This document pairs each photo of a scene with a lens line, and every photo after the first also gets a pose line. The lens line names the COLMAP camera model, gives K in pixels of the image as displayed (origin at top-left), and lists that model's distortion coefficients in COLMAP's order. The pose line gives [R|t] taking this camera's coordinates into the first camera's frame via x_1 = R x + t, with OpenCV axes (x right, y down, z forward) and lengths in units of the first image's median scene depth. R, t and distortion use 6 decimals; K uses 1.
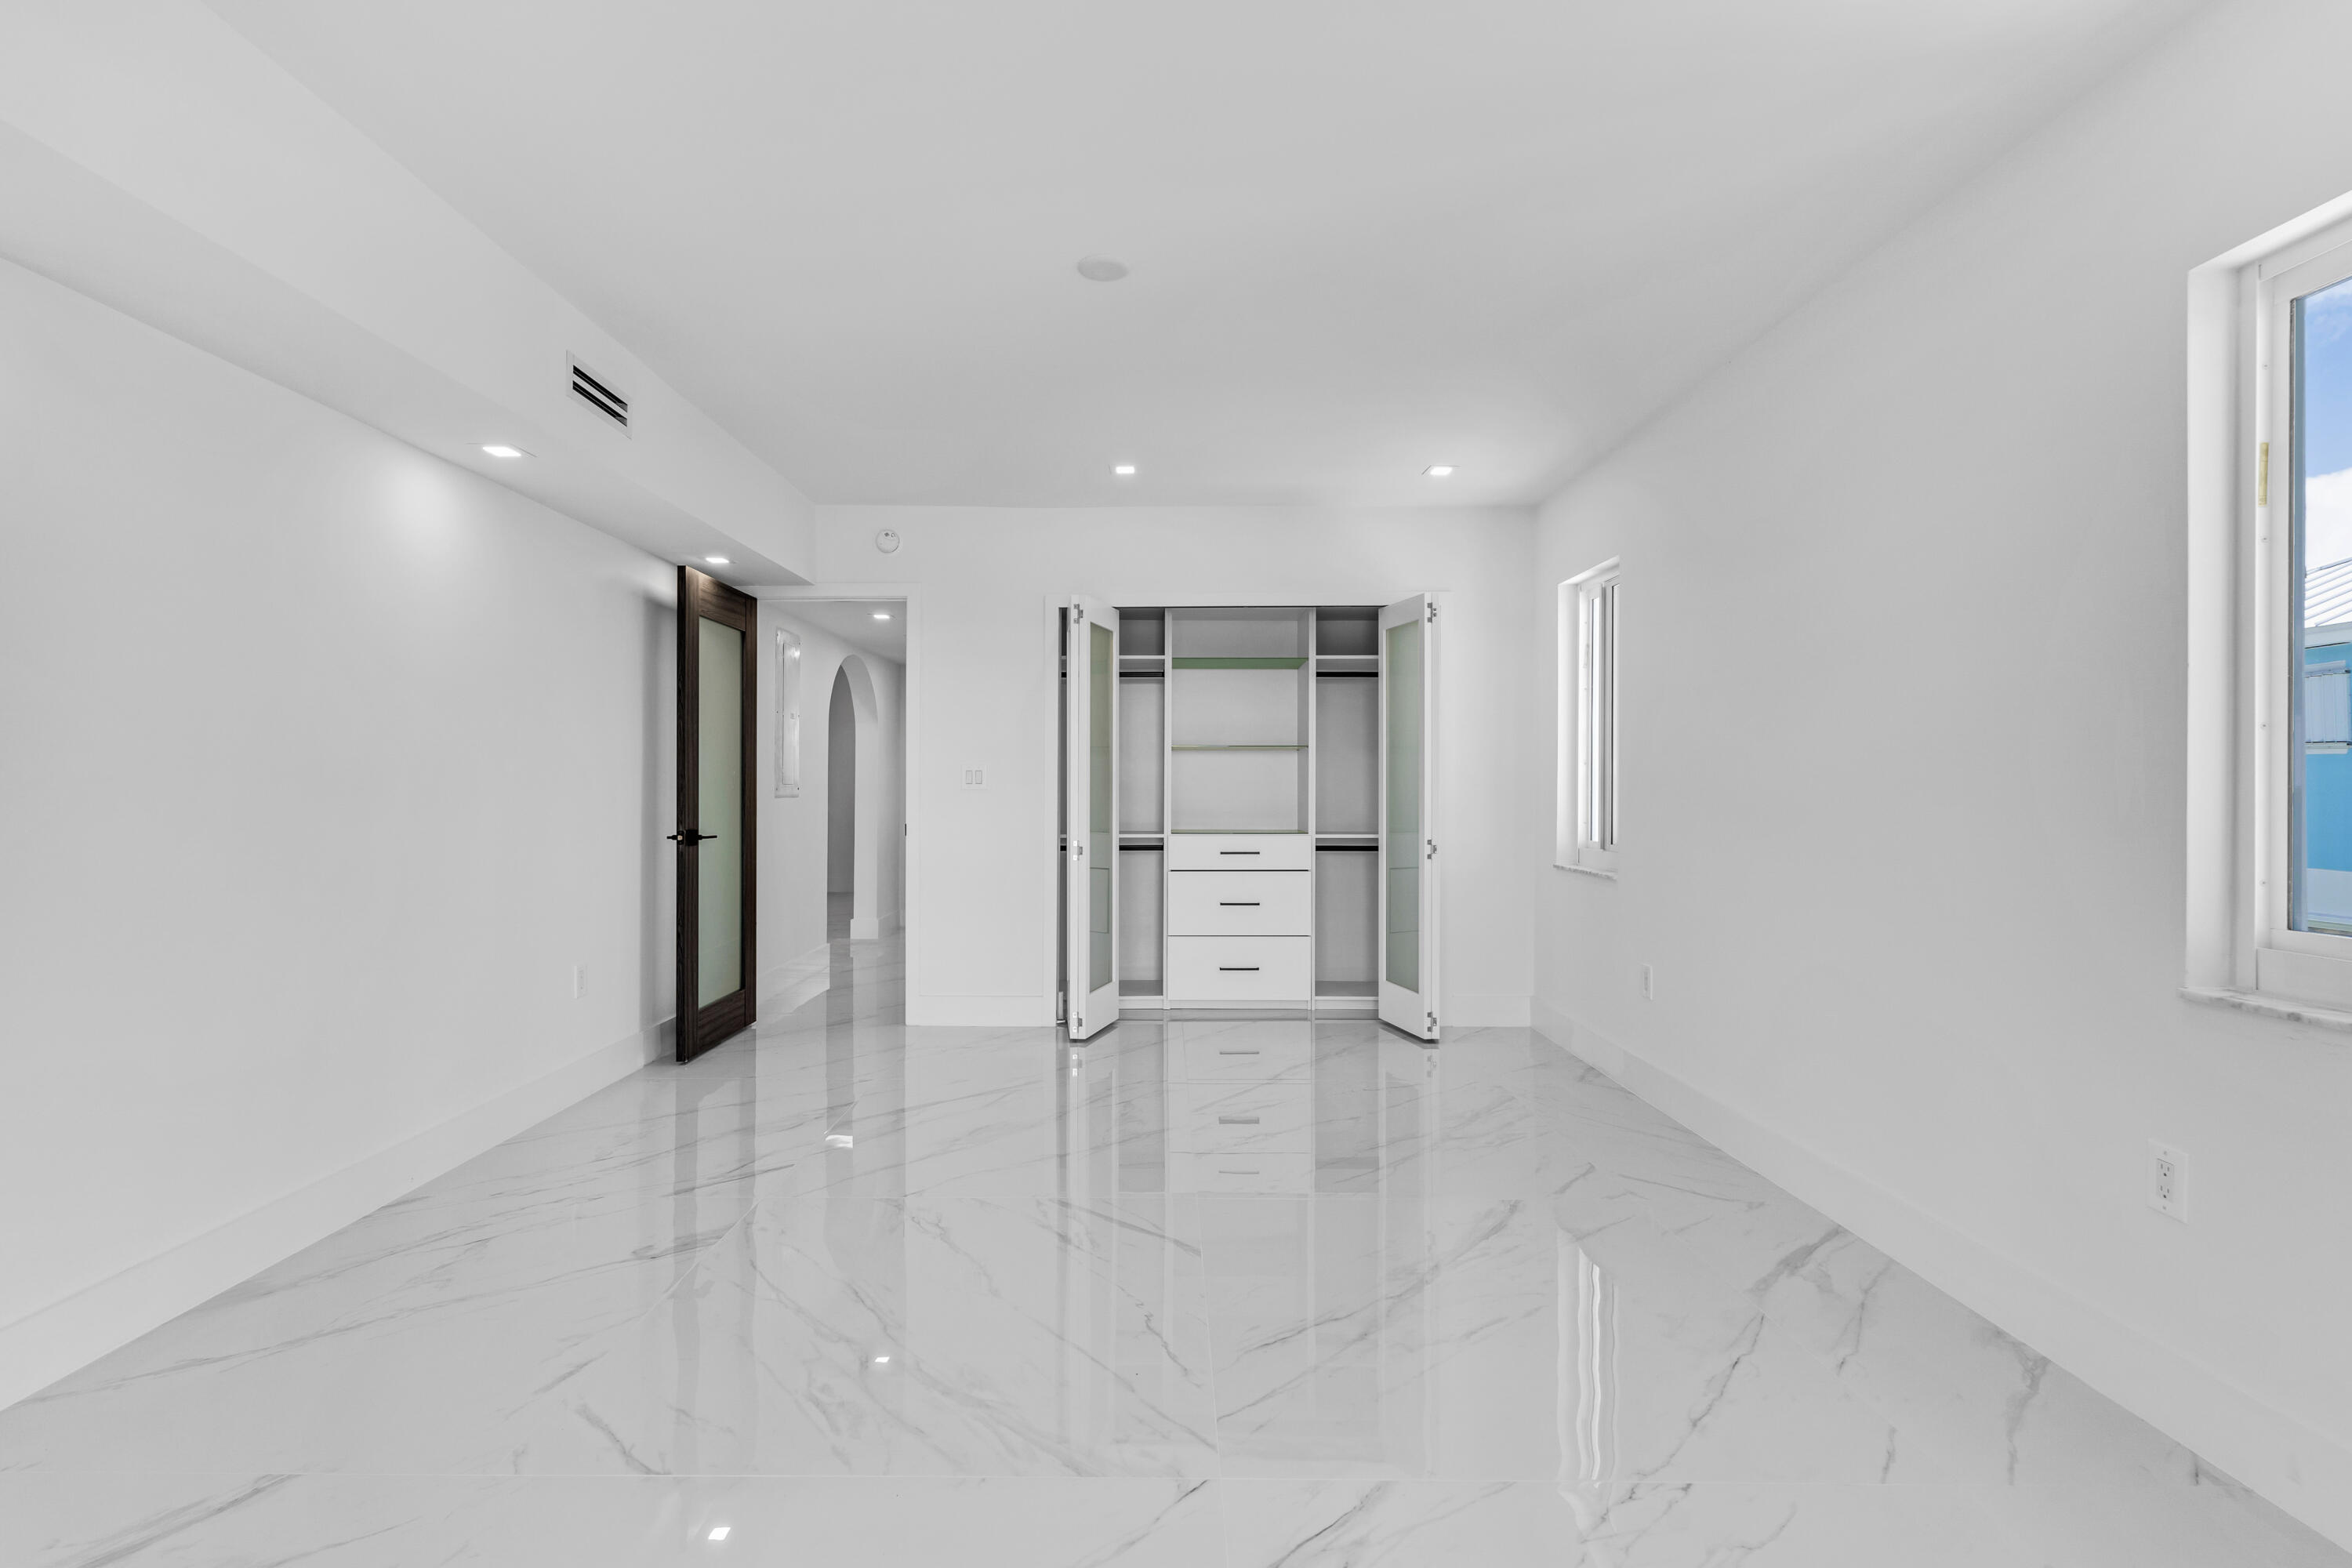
lens RADIAL K [[1098.3, 0, 1176.0], [0, 1098.3, 784.0], [0, 0, 1]] dist [0.061441, 0.000058]
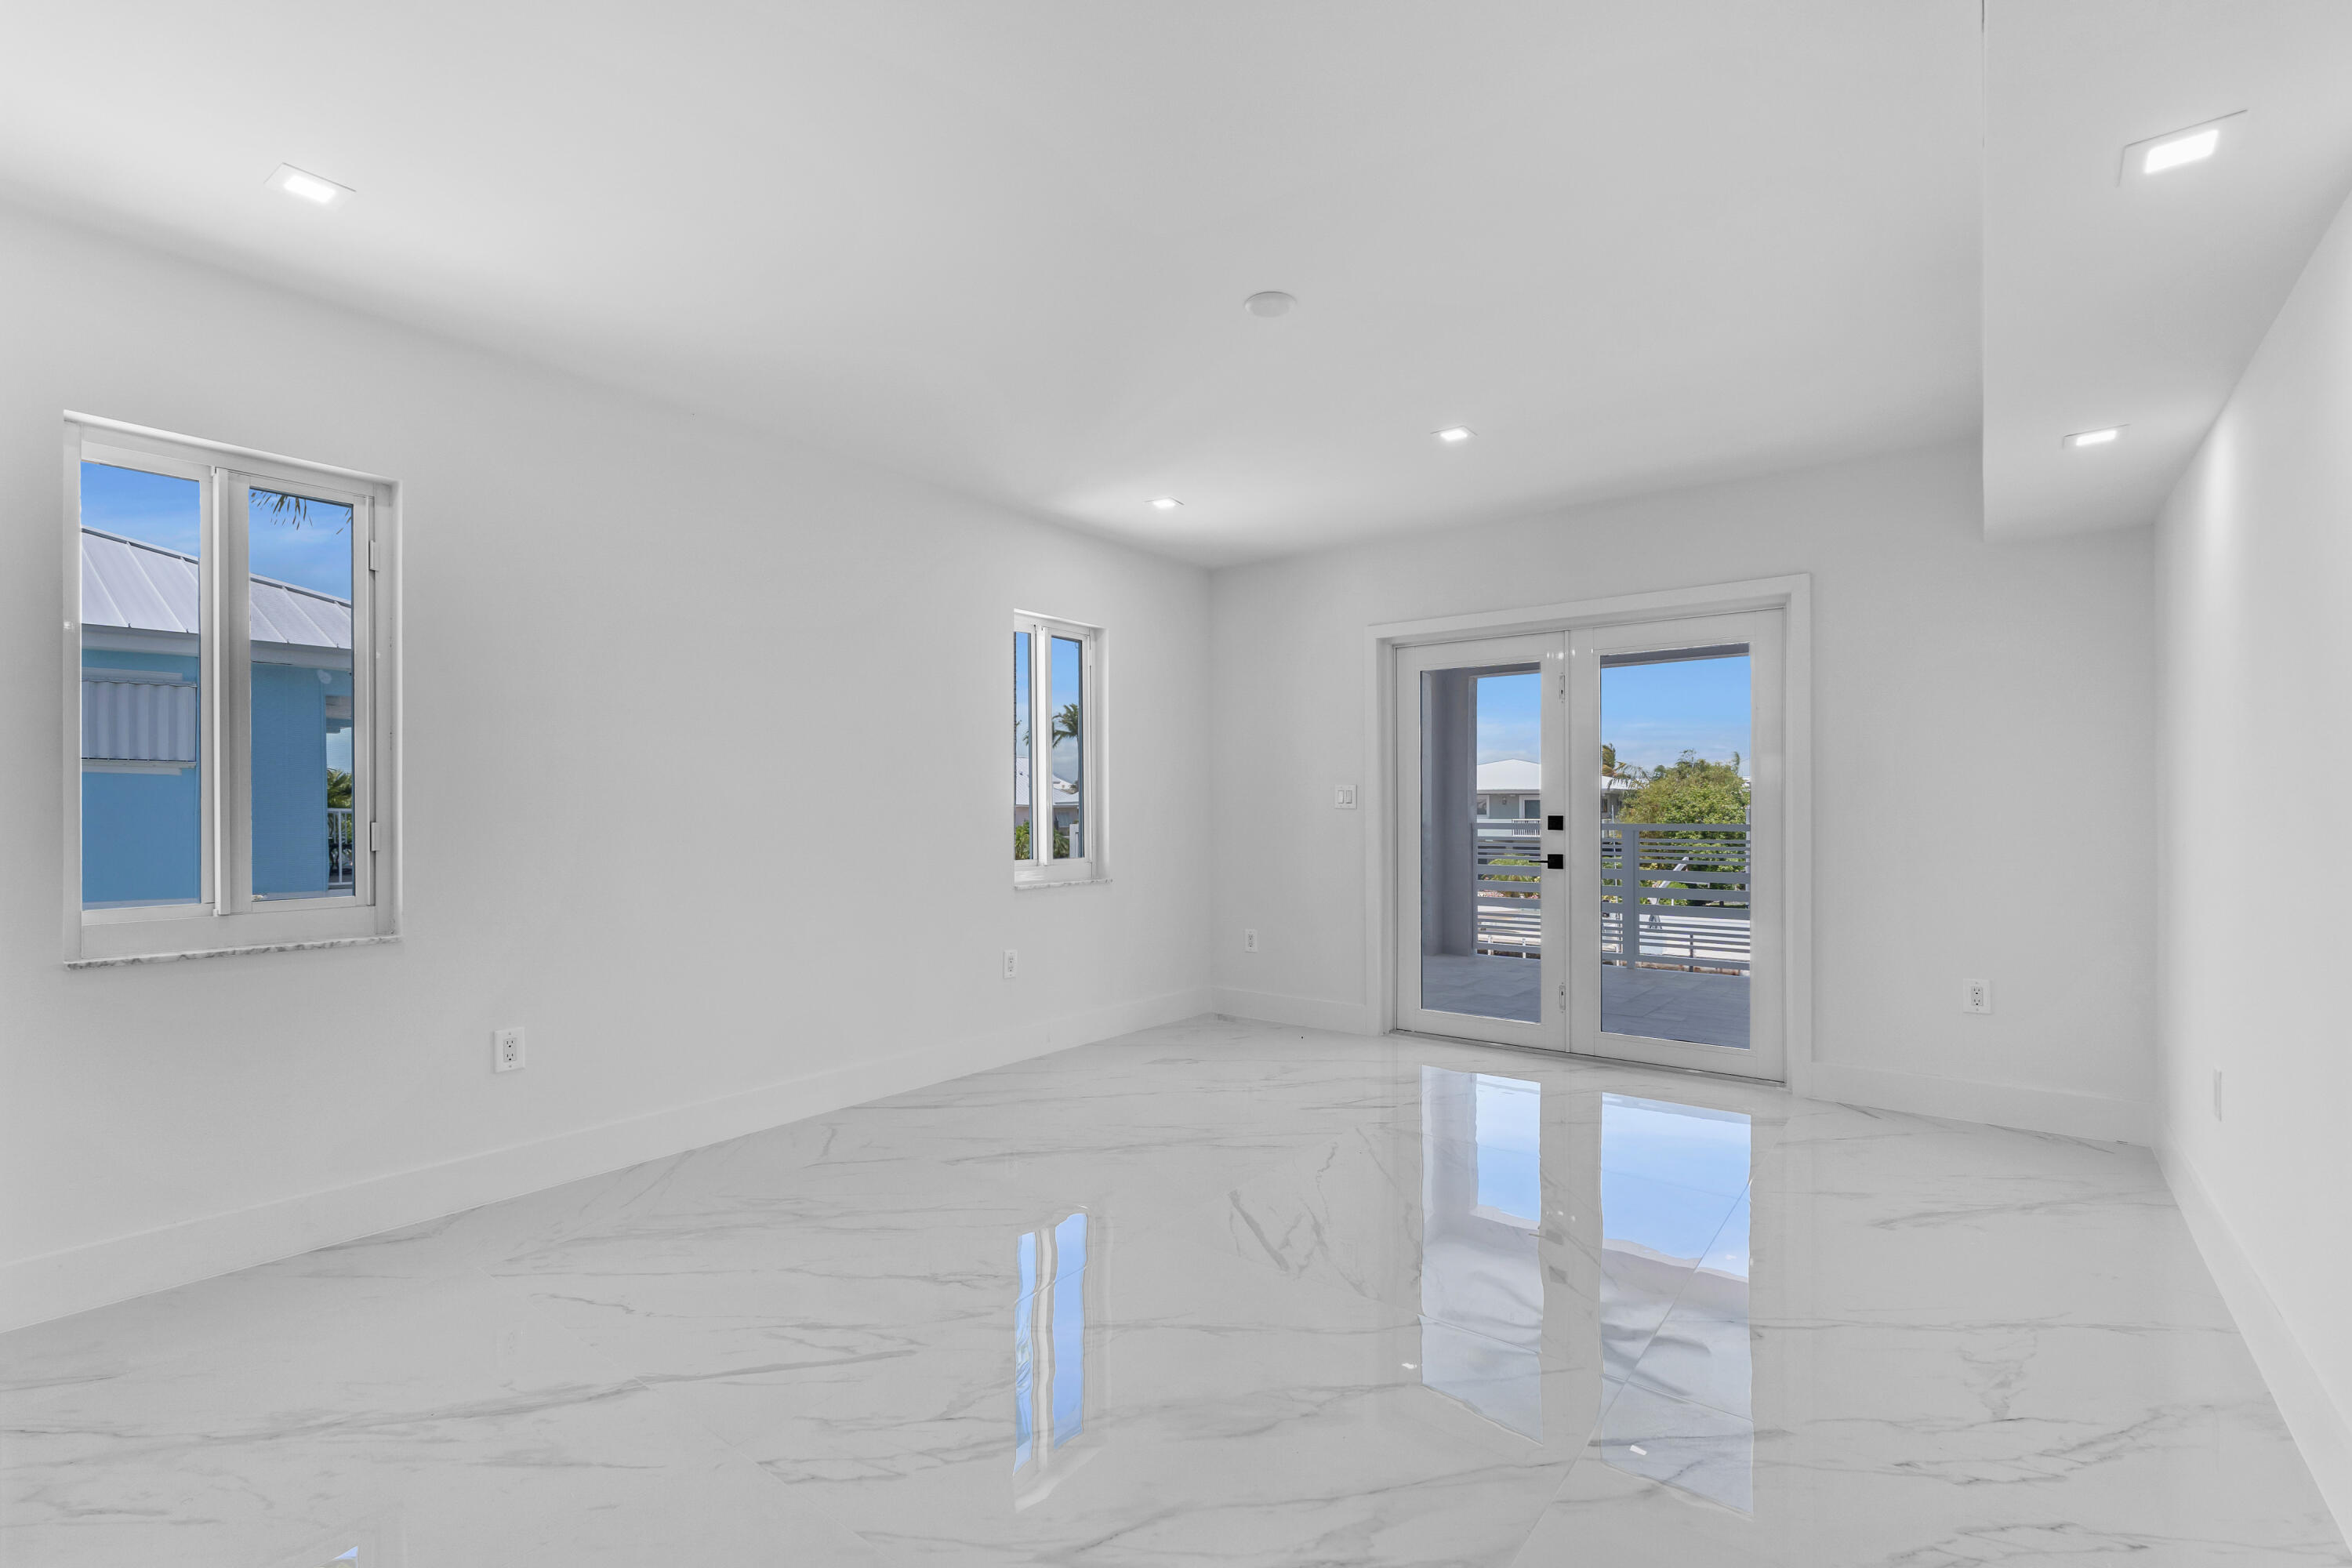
lens RADIAL K [[1098.3, 0, 1176.0], [0, 1098.3, 784.0], [0, 0, 1]] dist [0.061441, 0.000058]
pose [[-0.798365, 0.014193, 0.602006, -0.630529], [-0.006497, 0.999461, -0.032180, 0.015943], [-0.602138, -0.029603, -0.797843, 1.916291]]
